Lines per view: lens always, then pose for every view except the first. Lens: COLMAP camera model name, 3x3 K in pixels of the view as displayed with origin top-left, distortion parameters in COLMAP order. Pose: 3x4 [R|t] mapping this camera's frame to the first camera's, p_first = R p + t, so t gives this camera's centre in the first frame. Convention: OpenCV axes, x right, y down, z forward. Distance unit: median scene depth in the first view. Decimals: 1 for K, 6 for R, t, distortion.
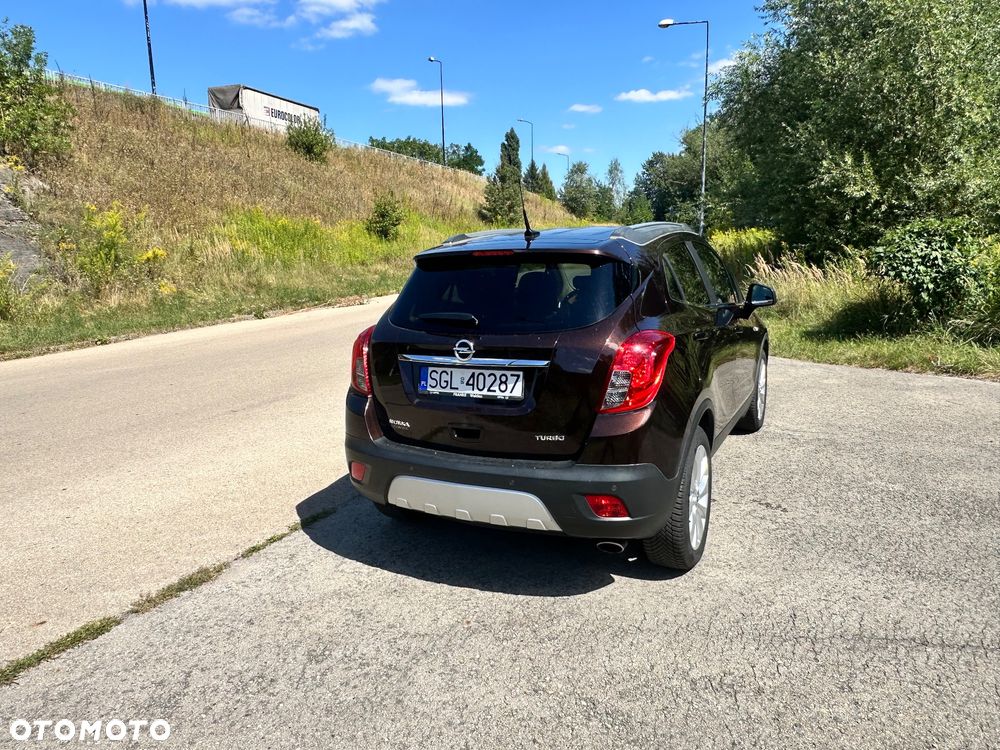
lens RADIAL K [[682.2, 0, 499.3], [0, 682.2, 368.7], [0, 0, 1]] dist [-0.001234, -0.001236]
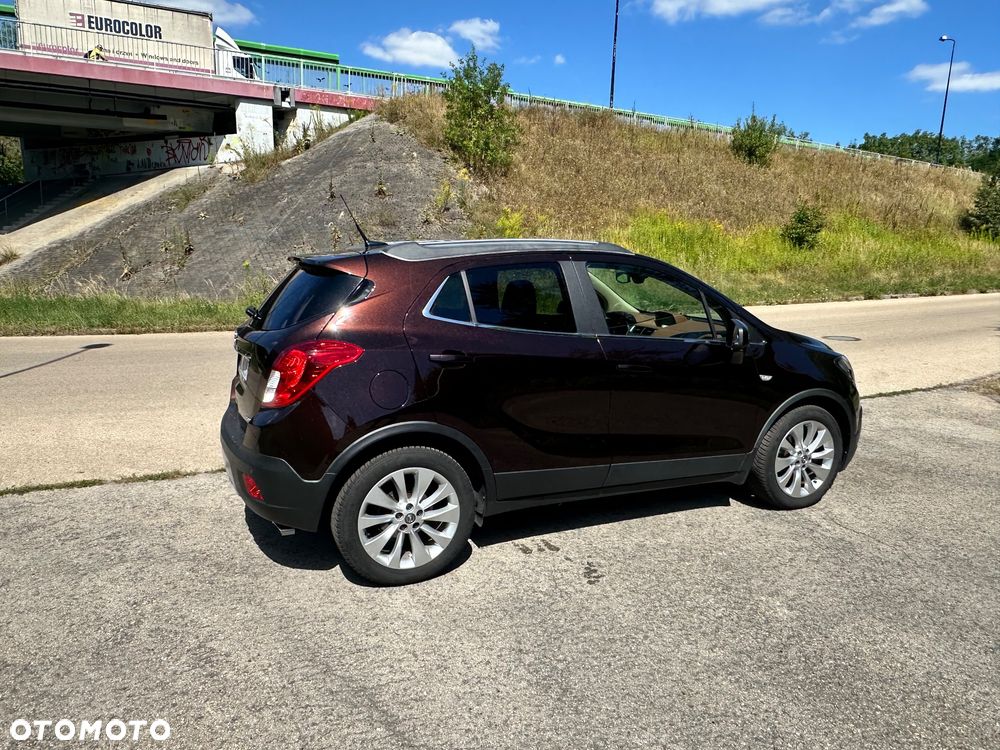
lens RADIAL K [[678.8, 0, 500.0], [0, 678.8, 375.0], [0, 0, 1]] dist [-0.003646, 0.002168]
pose [[0.779939, 0.159117, -0.605291, 0.671046], [-0.155032, 0.986118, 0.059464, -0.067209], [0.606350, 0.047462, 0.793780, 0.204054]]
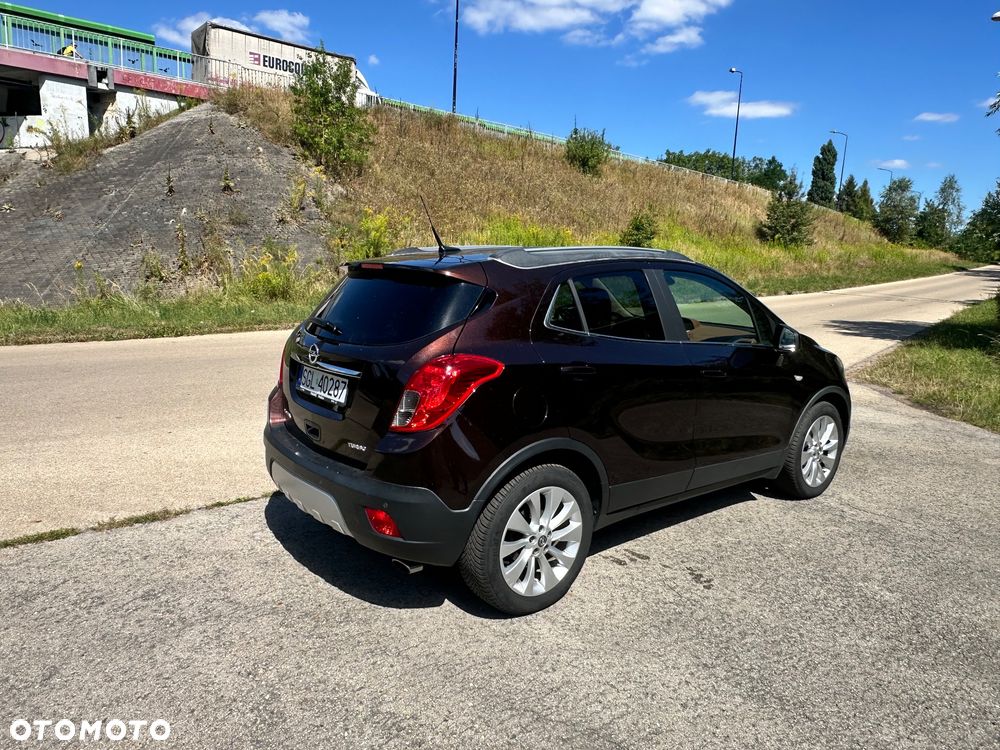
lens RADIAL K [[680.5, 0, 500.0], [0, 680.5, 366.7], [0, 0, 1]] dist [-0.001002, 0.000800]
pose [[0.912016, 0.123546, -0.391105, 0.402569], [-0.131019, 0.991350, 0.007635, -0.033411], [0.388666, 0.044279, 0.920314, 0.079297]]
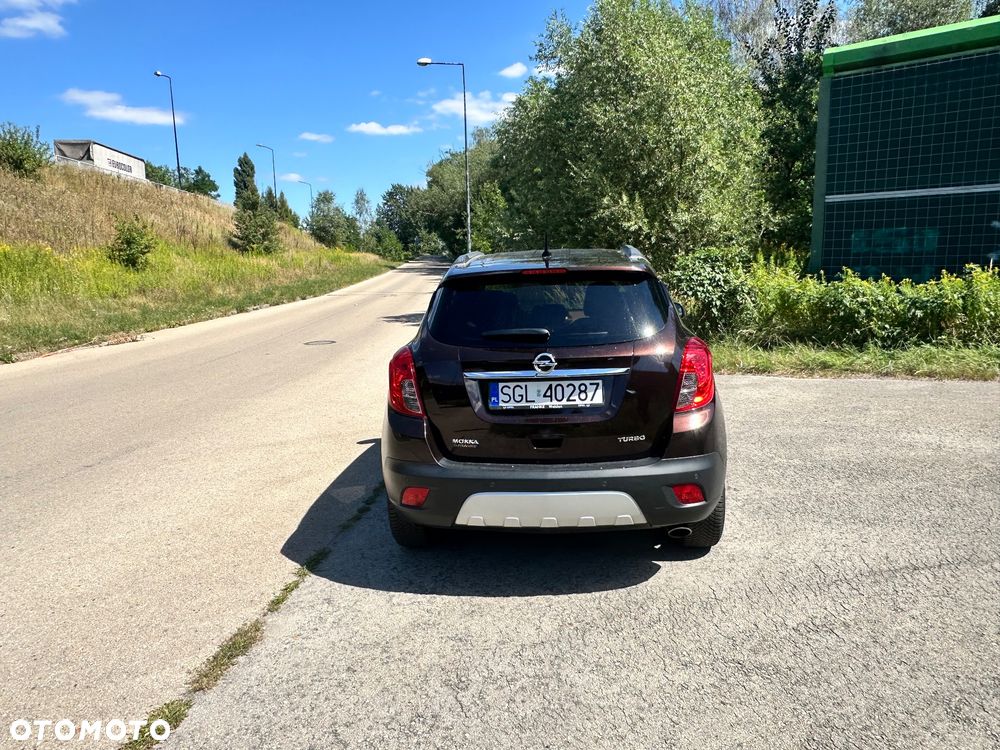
lens RADIAL K [[682.9, 0, 500.0], [0, 682.9, 375.0], [0, 0, 1]] dist [-0.002510, 0.002773]
pose [[0.932673, -0.059842, 0.355725, -0.307145], [0.071744, 0.997215, -0.020349, 0.004361], [-0.353516, 0.044500, 0.934369, 0.030898]]
